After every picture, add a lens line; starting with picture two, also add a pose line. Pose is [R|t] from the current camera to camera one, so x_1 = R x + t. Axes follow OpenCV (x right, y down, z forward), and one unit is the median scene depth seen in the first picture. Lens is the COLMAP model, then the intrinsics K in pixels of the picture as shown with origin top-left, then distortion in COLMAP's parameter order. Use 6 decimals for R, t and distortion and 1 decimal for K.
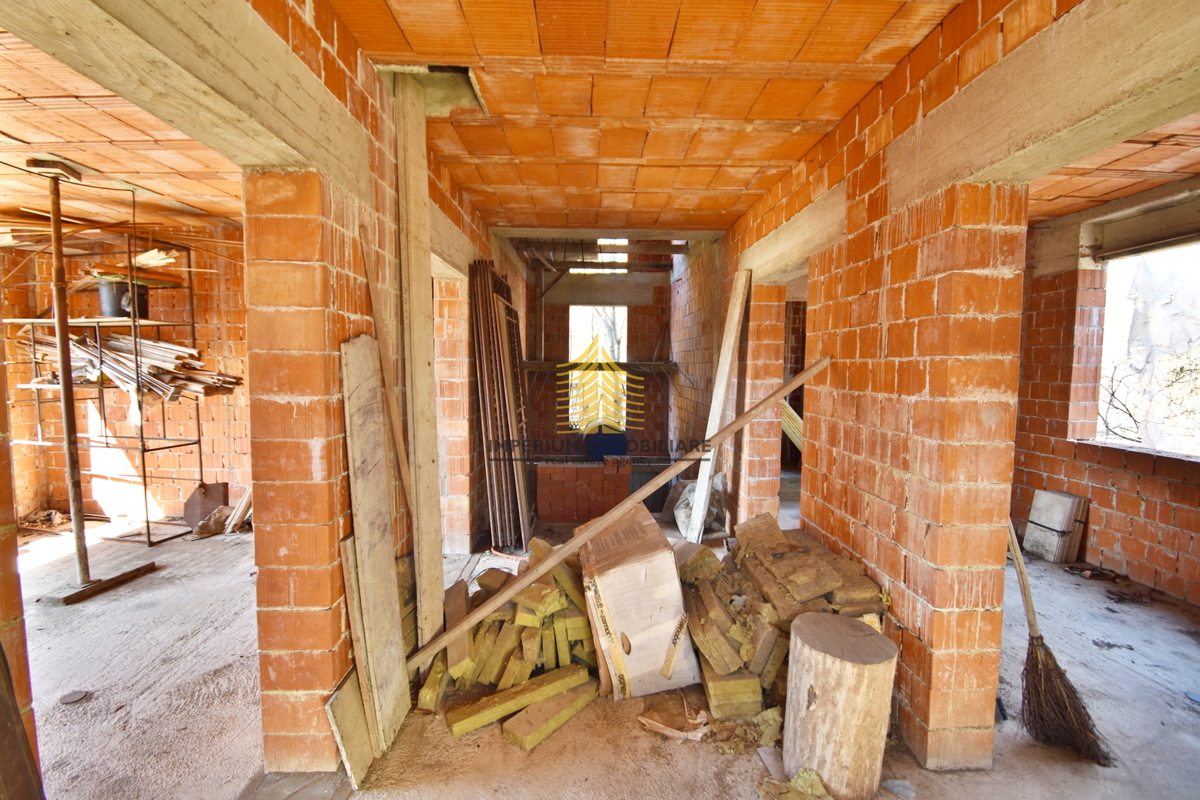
lens RADIAL K [[525.8, 0, 606.0], [0, 525.8, 402.1], [0, 0, 1]] dist [0.023138, -0.026574]
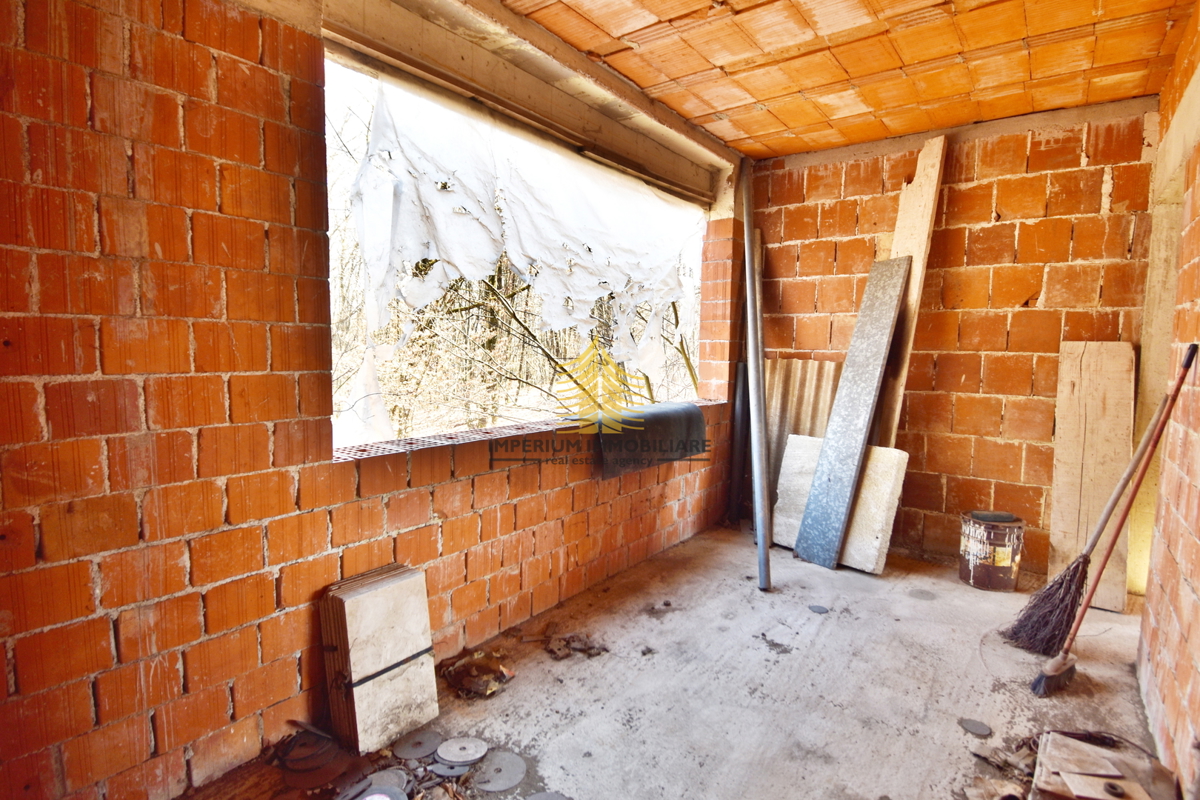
lens RADIAL K [[525.8, 0, 606.0], [0, 525.8, 402.1], [0, 0, 1]] dist [0.023138, -0.026574]
pose [[-0.770875, -0.057224, 0.634411, 0.297784], [0.031298, 0.991351, 0.127450, -0.015762], [-0.636217, 0.118104, -0.762416, 0.797879]]
